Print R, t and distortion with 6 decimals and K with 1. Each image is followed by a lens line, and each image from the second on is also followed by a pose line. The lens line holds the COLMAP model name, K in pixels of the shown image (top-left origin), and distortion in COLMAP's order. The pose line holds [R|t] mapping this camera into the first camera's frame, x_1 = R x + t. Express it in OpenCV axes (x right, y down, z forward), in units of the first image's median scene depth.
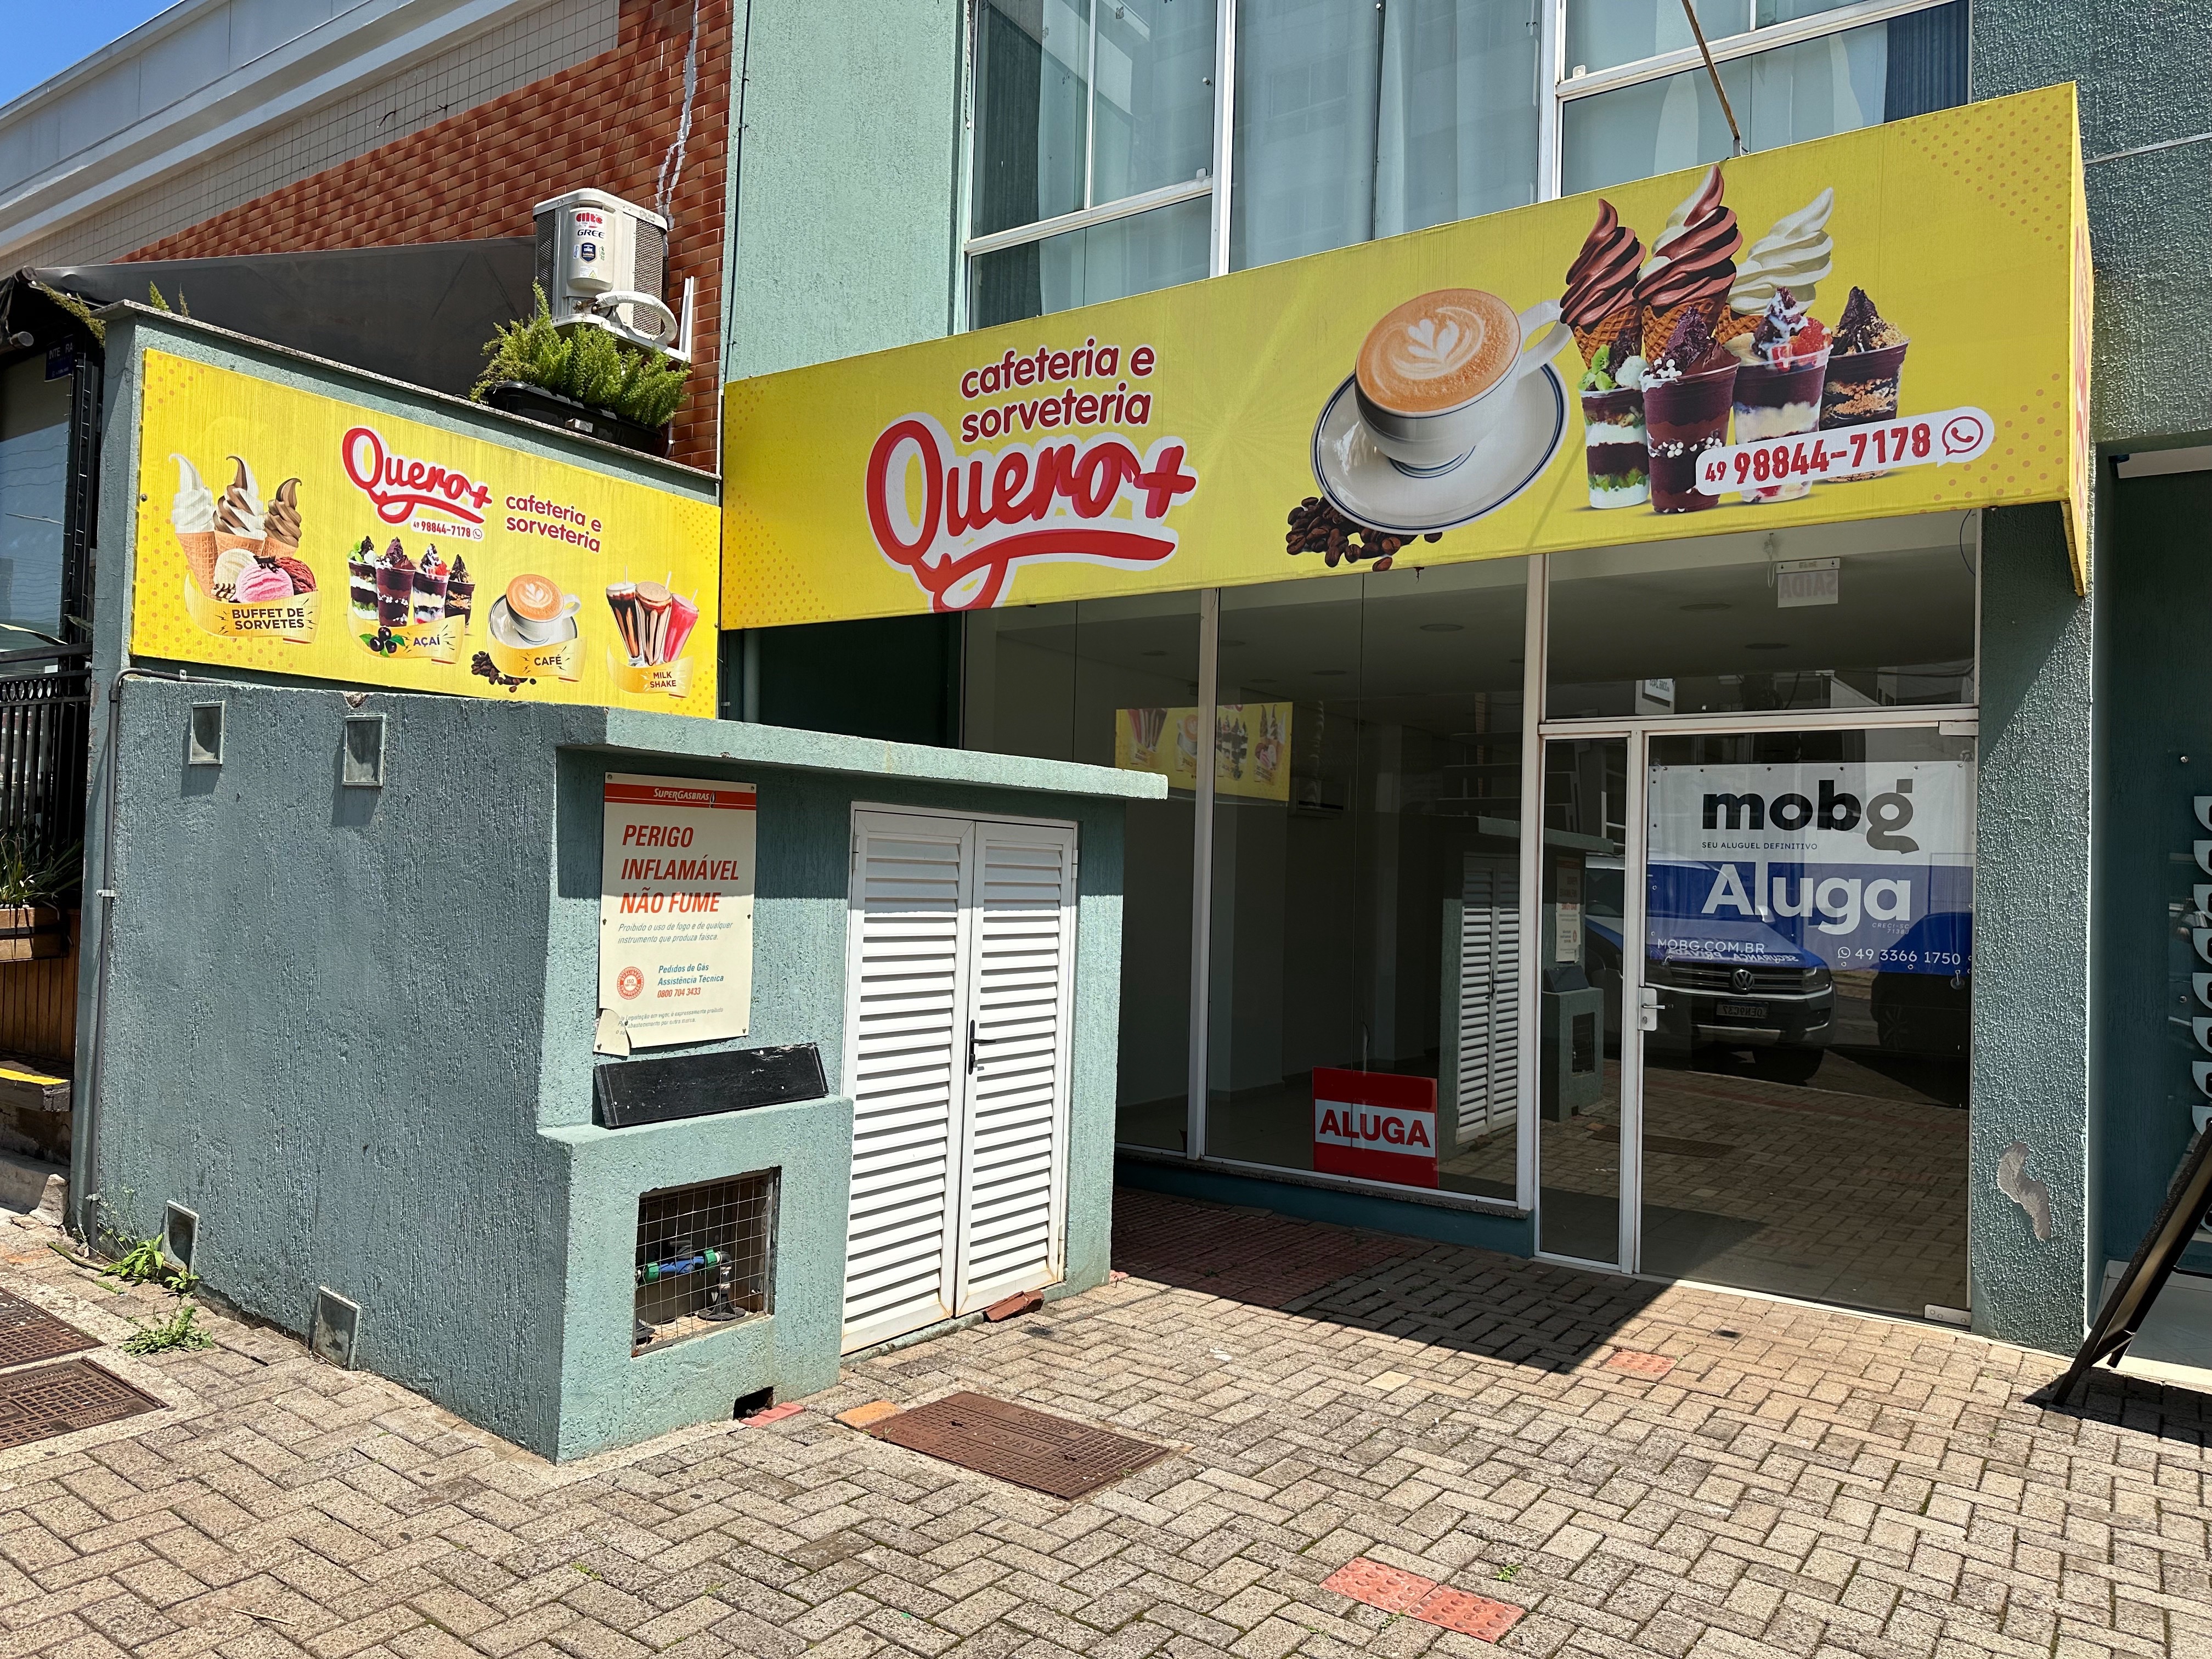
lens RADIAL K [[1540.8, 0, 1101.3], [0, 1540.8, 844.1], [0, 0, 1]] dist [0.150195, -0.275121]
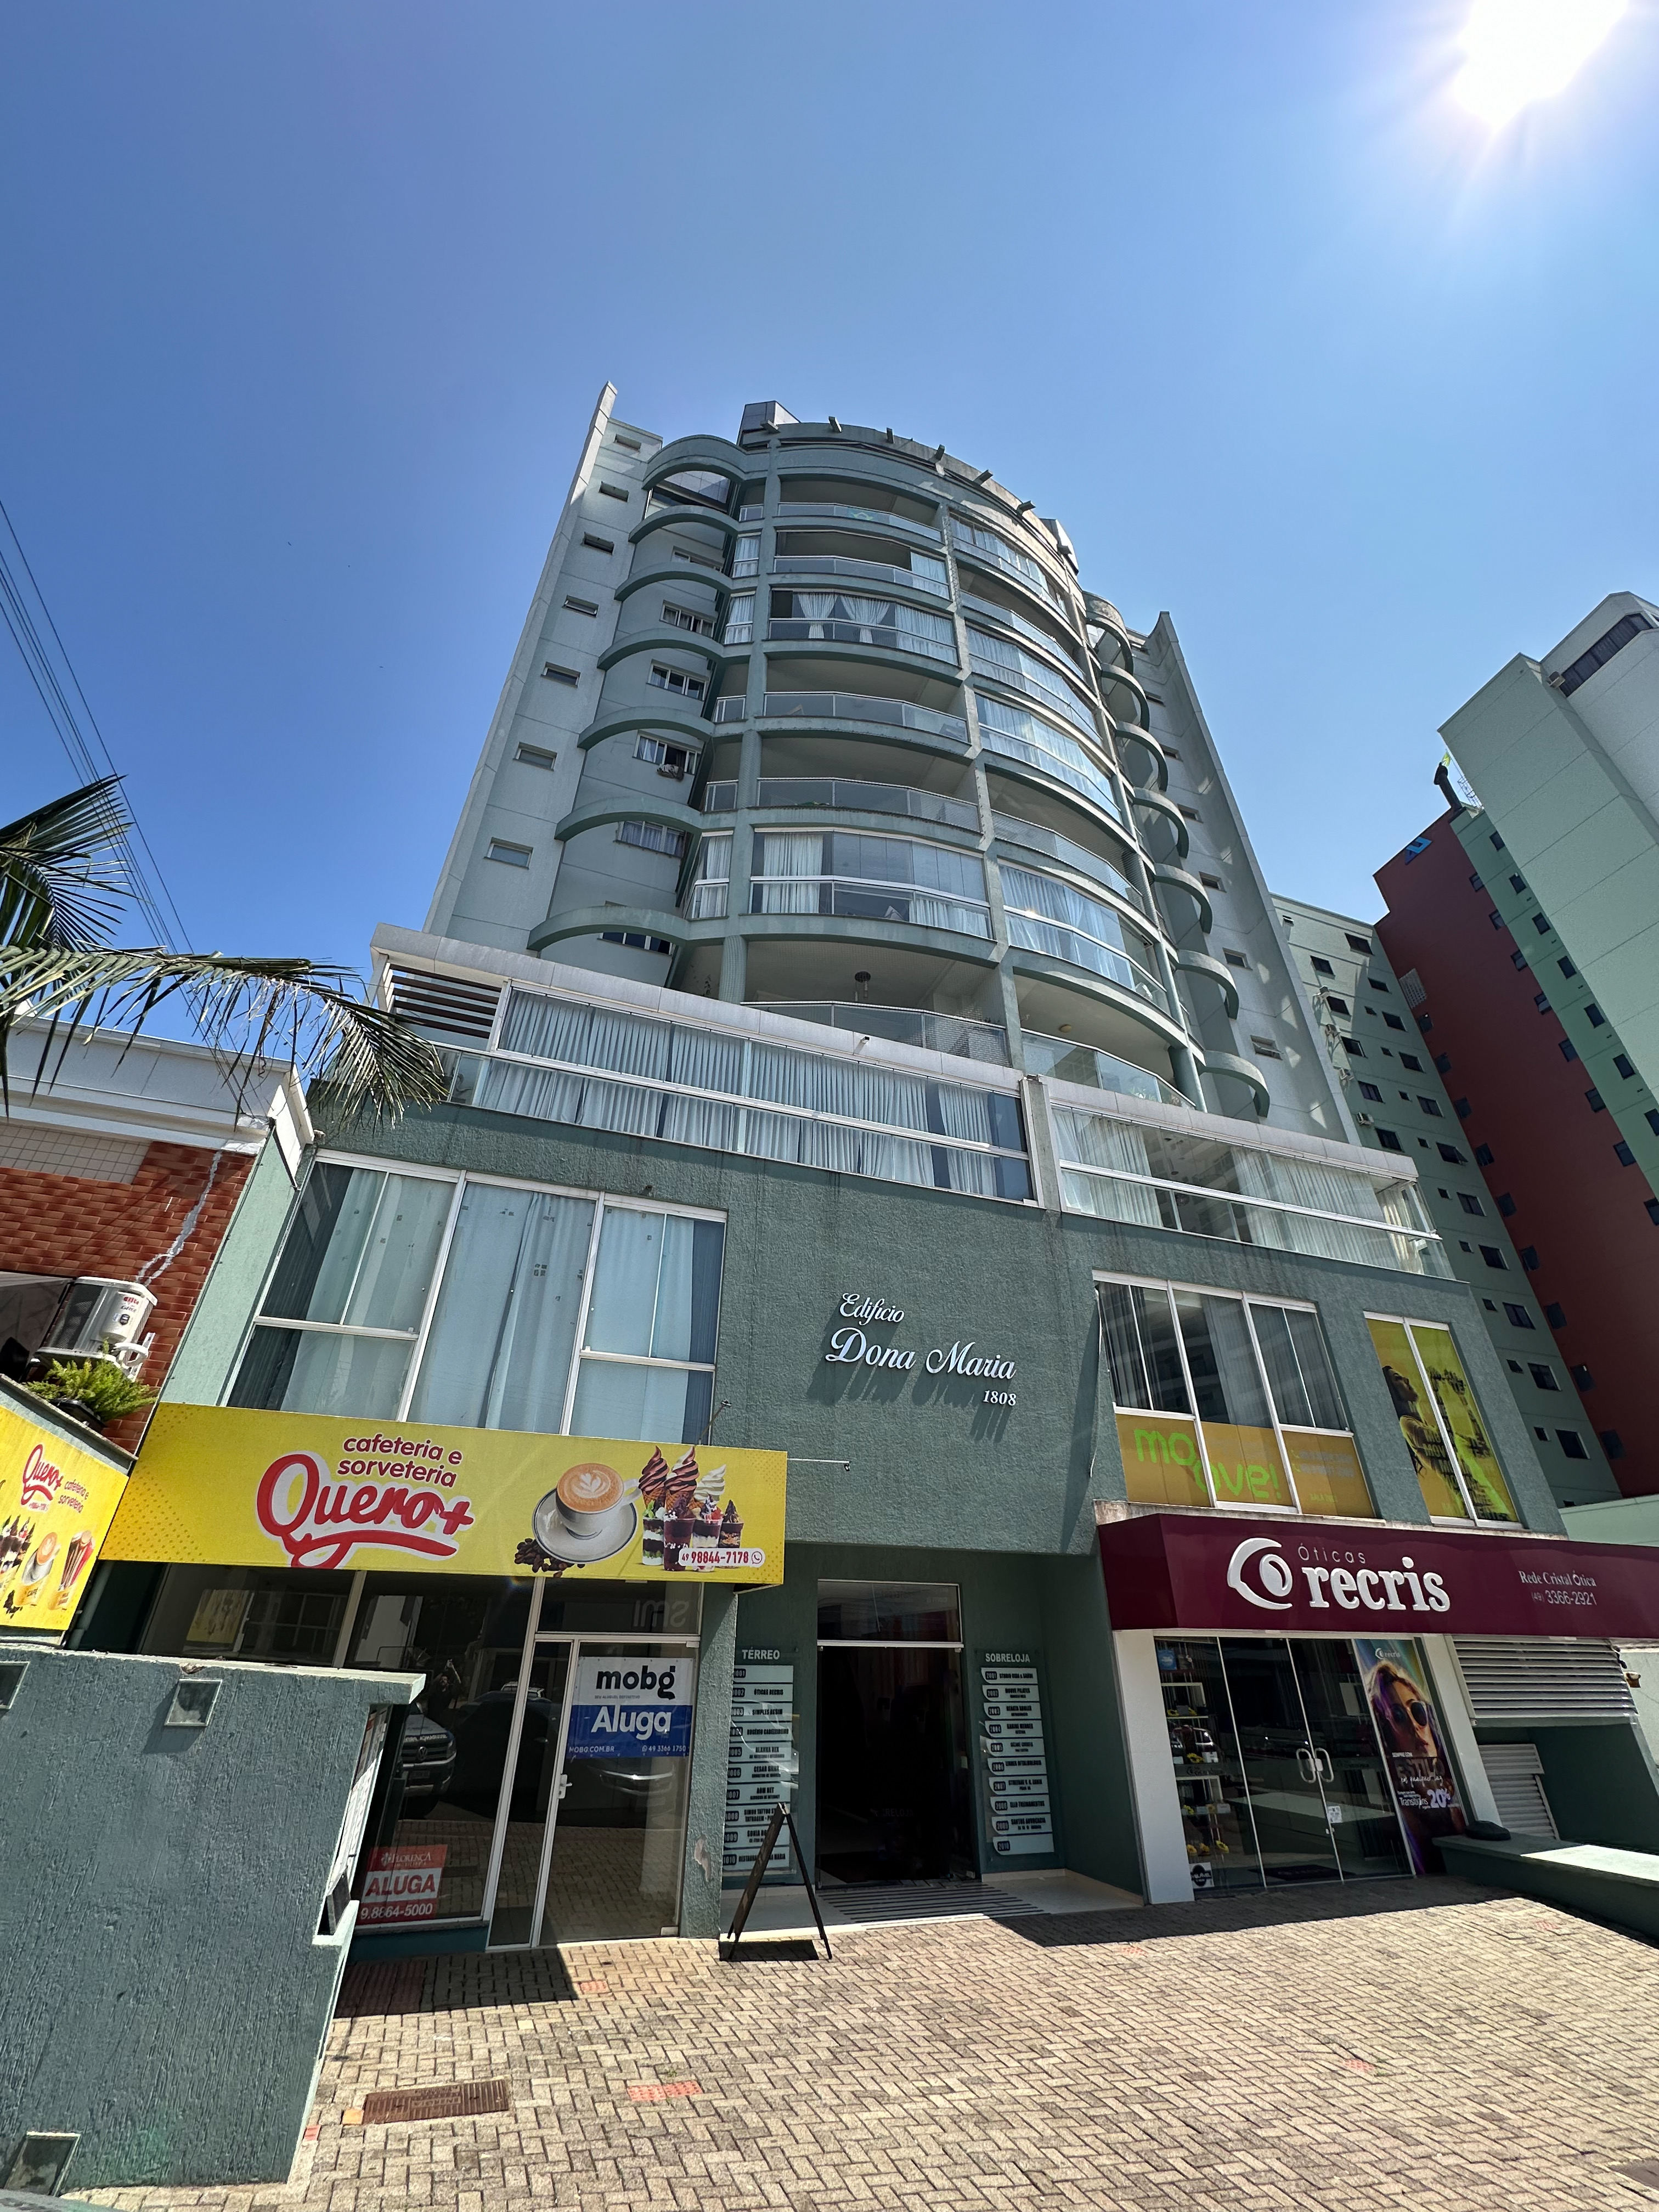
lens RADIAL K [[883.3, 0, 829.5], [0, 883.3, 1106.0], [0, 0, 1]] dist [-0.000492, 0.000216]
pose [[0.584389, 0.413606, 0.698154, -0.757918], [-0.008594, 0.863460, -0.504345, -0.107023], [-0.811428, 0.288733, 0.508151, -0.240739]]
